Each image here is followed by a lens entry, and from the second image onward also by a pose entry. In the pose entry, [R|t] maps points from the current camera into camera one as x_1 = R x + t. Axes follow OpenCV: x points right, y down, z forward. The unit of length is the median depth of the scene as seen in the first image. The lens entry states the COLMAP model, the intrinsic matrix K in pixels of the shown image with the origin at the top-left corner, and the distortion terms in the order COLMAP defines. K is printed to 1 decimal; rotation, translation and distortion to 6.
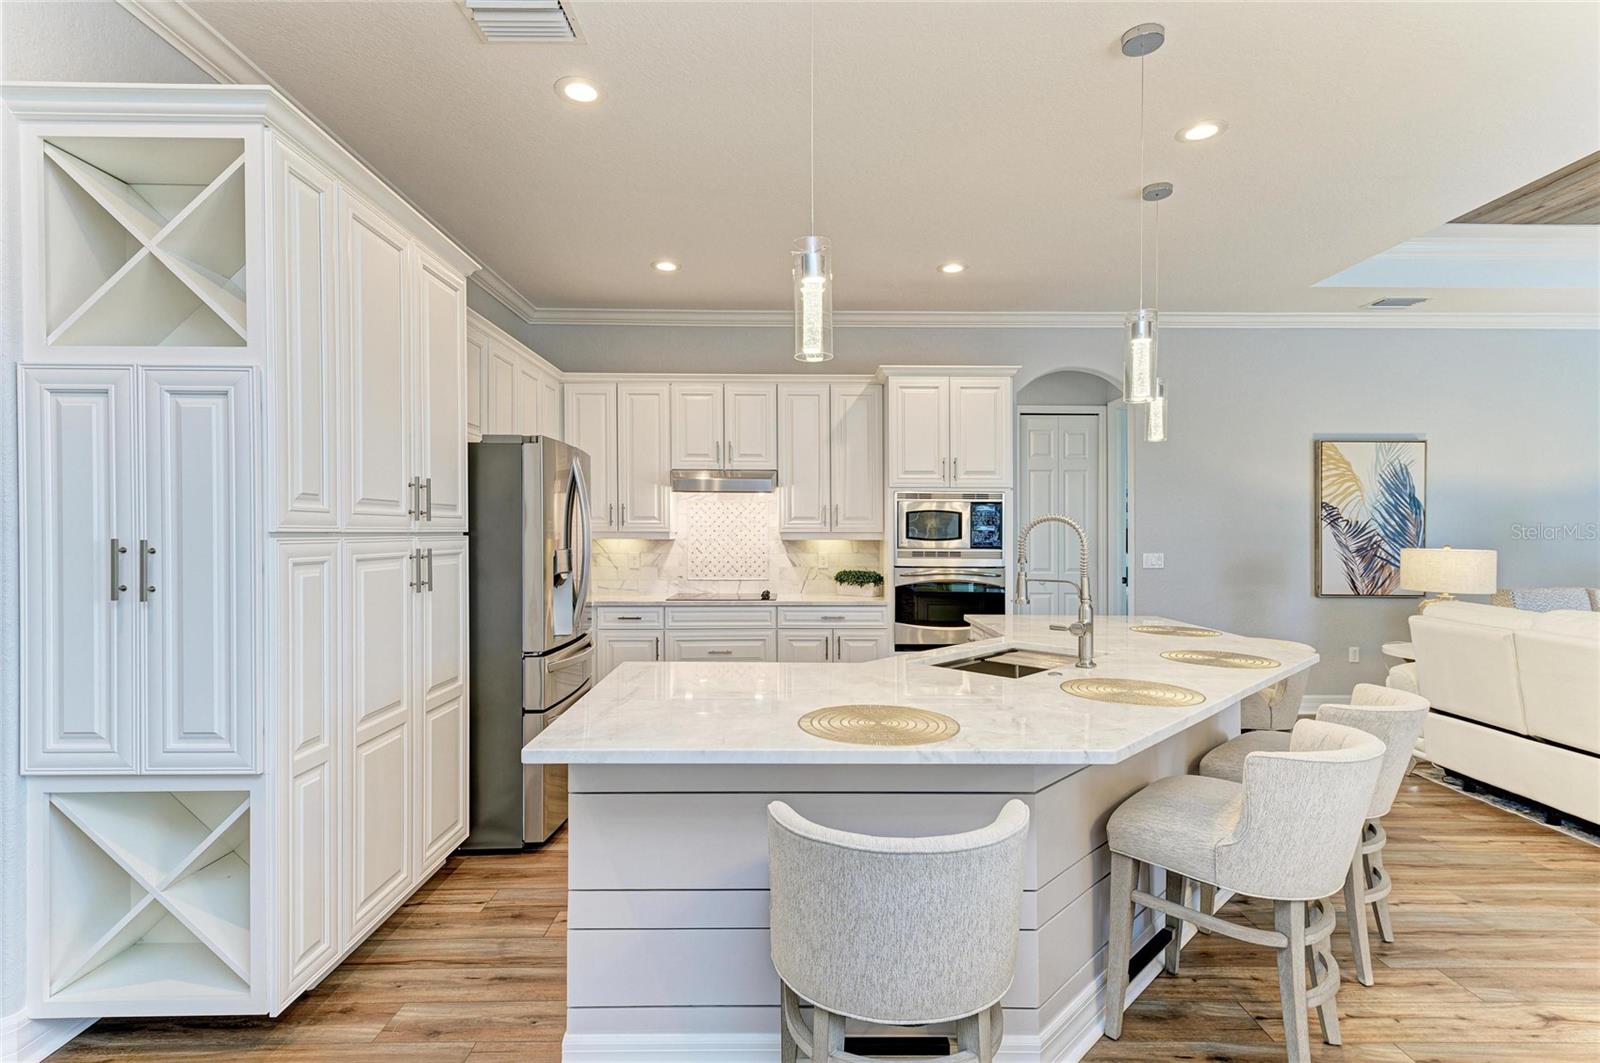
lens RADIAL K [[792.5, 0, 787.0], [0, 792.5, 532.1], [0, 0, 1]] dist [0.016066, -0.001238]
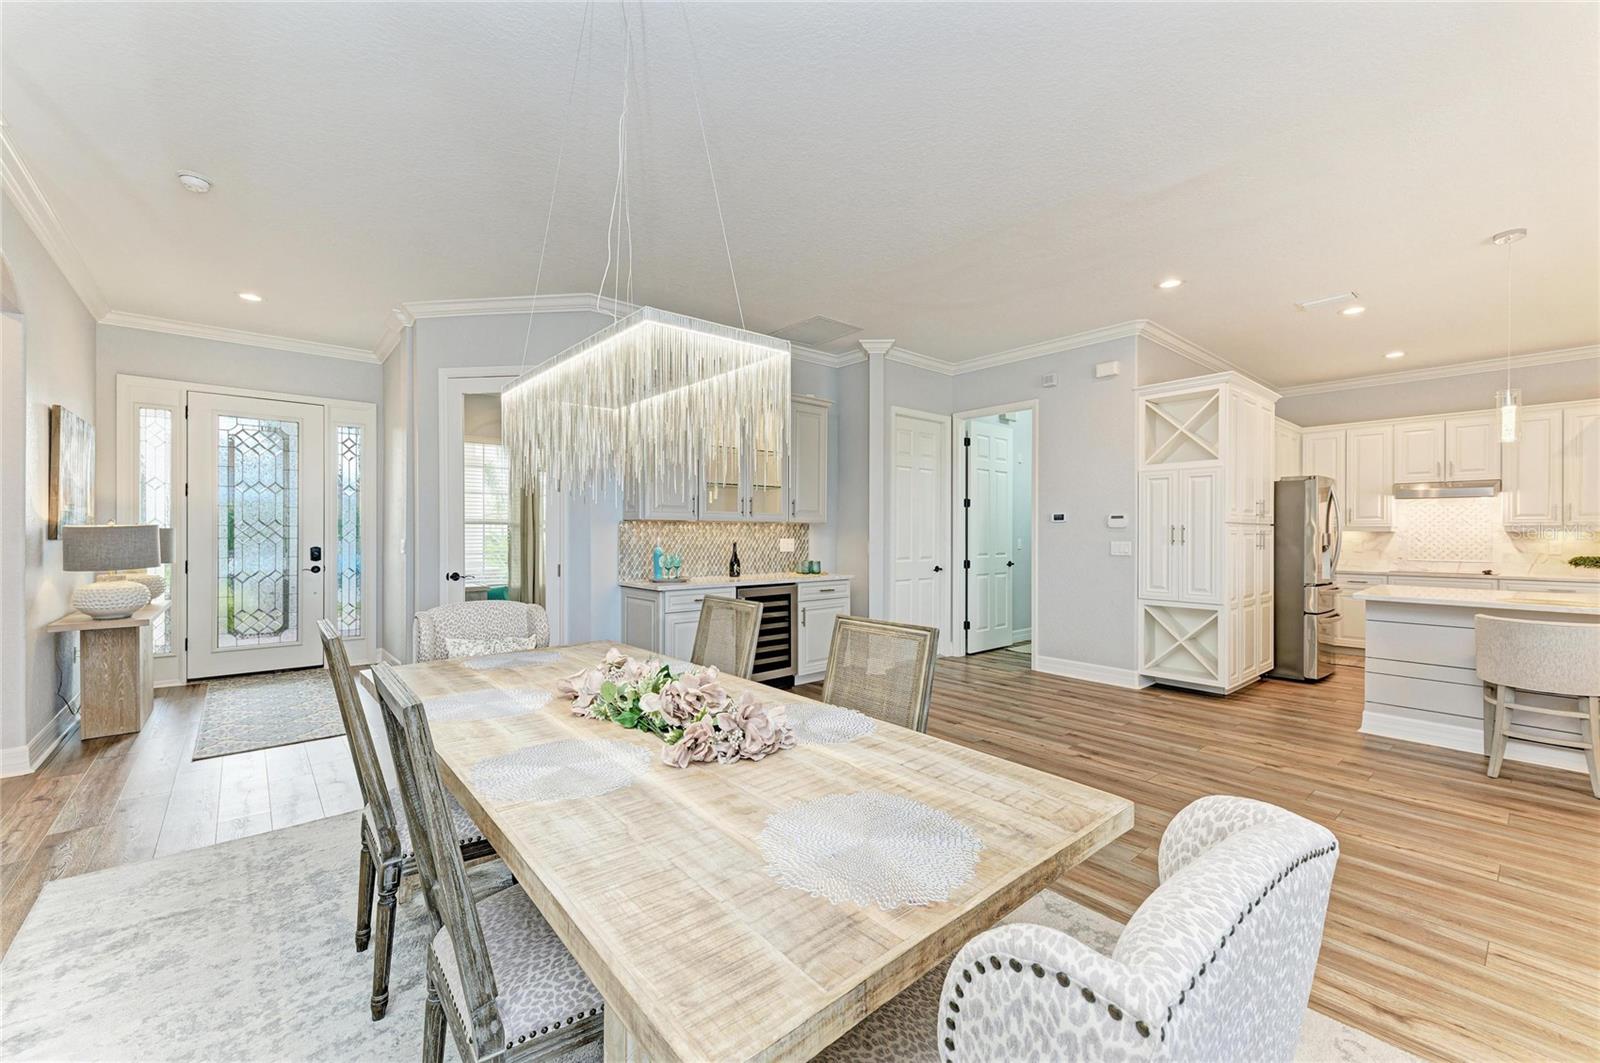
lens RADIAL K [[632.8, 0, 792.3], [0, 632.8, 537.1], [0, 0, 1]] dist [-0.001226, -0.000783]
pose [[0.643229, 0.006430, -0.765647, 0.035663], [-0.002699, 0.999978, 0.006131, 0.016258], [0.765669, -0.001877, 0.643232, -0.624005]]
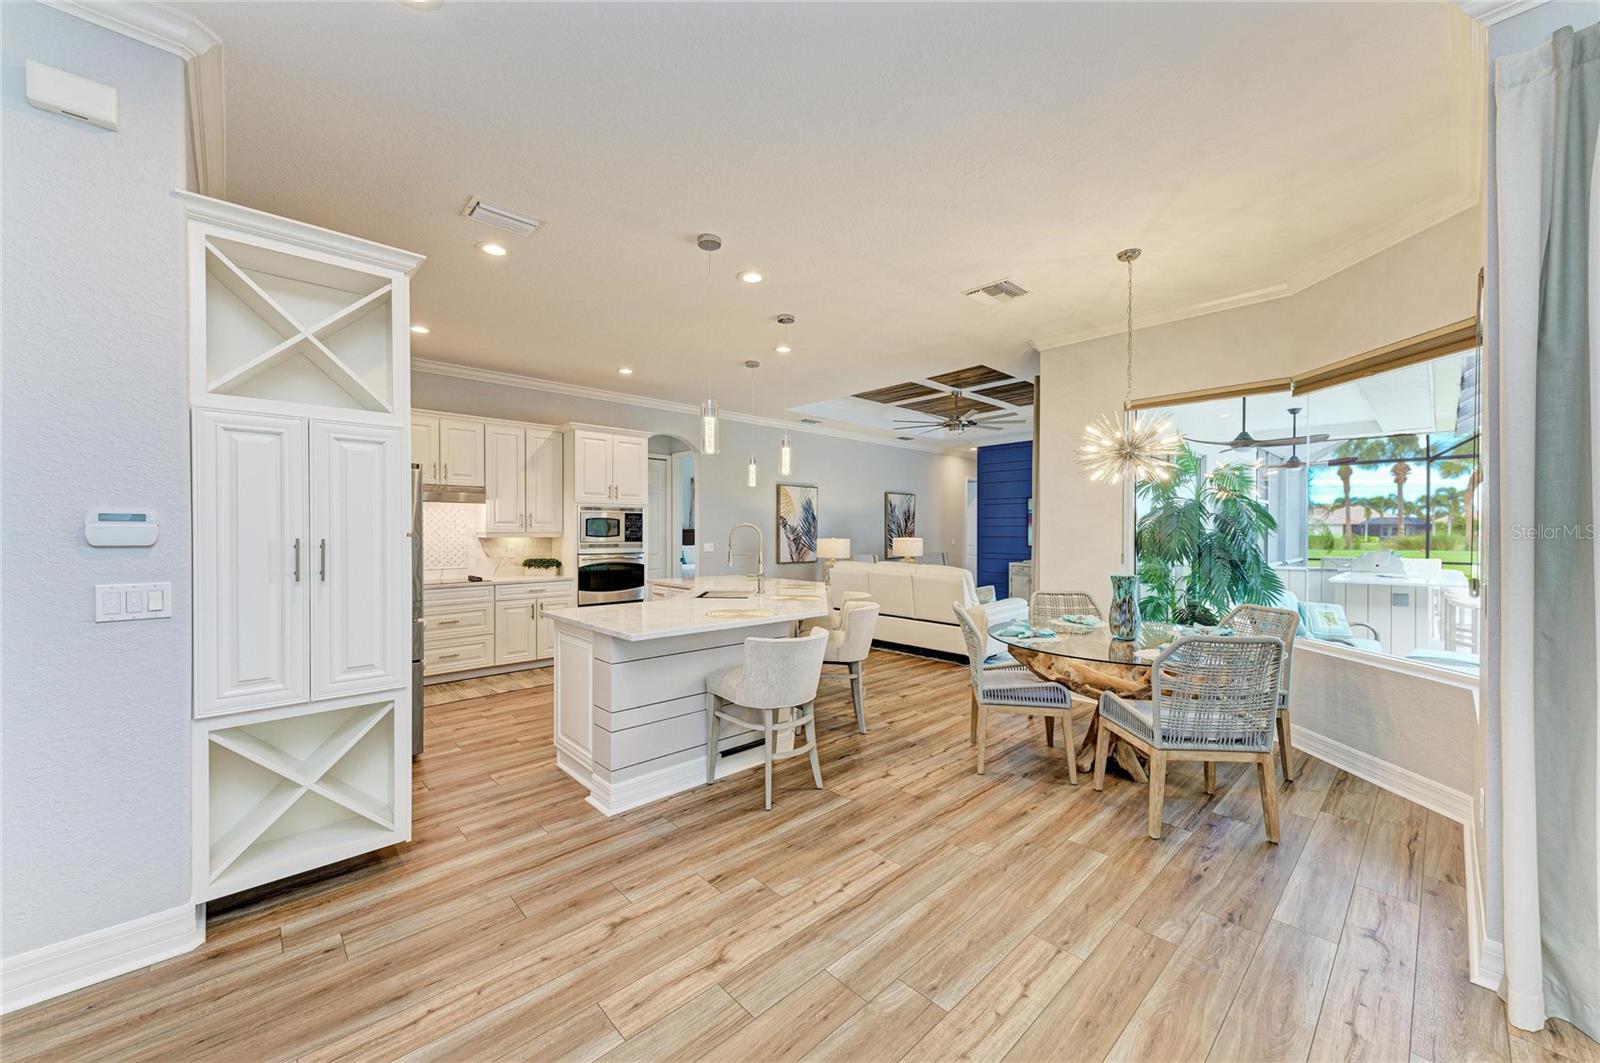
lens RADIAL K [[604.3, 0, 805.1], [0, 604.3, 534.5], [0, 0, 1]] dist [0.010498, -0.000420]
pose [[0.732717, -0.006171, 0.680506, -0.329461], [0.002204, 0.999975, 0.006695, -0.001638], [-0.680530, -0.003405, 0.732712, -0.150696]]
